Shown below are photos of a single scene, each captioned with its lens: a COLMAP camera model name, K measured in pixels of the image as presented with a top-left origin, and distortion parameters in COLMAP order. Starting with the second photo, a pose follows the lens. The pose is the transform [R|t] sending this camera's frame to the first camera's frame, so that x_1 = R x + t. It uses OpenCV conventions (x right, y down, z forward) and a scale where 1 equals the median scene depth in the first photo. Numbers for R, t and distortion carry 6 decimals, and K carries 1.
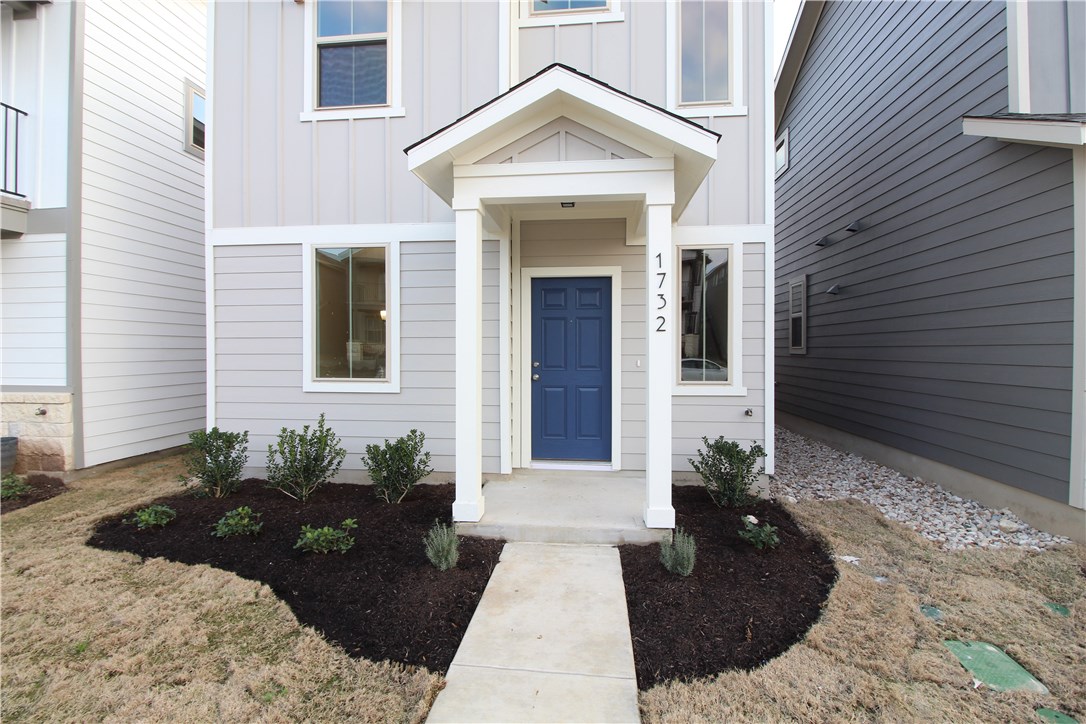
lens RADIAL K [[500.7, 0, 554.6], [0, 500.7, 343.7], [0, 0, 1]] dist [-0.018388, -0.001193]
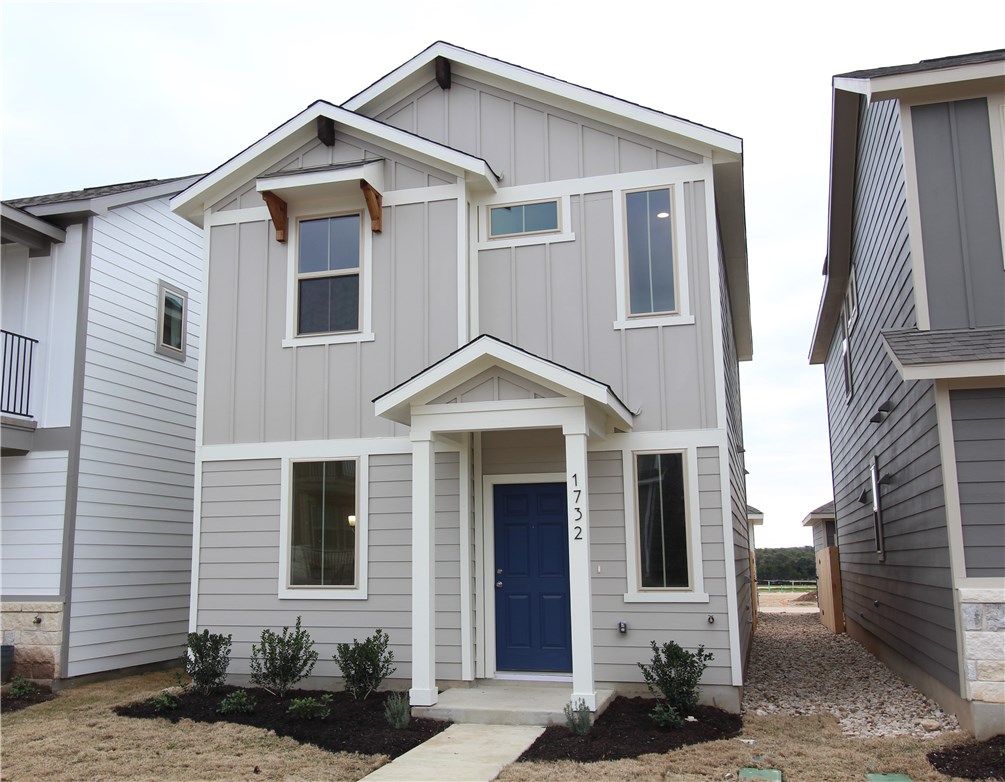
lens RADIAL K [[978.9, 0, 498.0], [0, 978.9, 391.8], [0, 0, 1]] dist [-0.008857, 0.000000]
pose [[0.985047, -0.037149, -0.168233, 0.316731], [0.010001, 0.987159, -0.159427, -0.001060], [0.171995, 0.155361, 0.972769, -1.003182]]
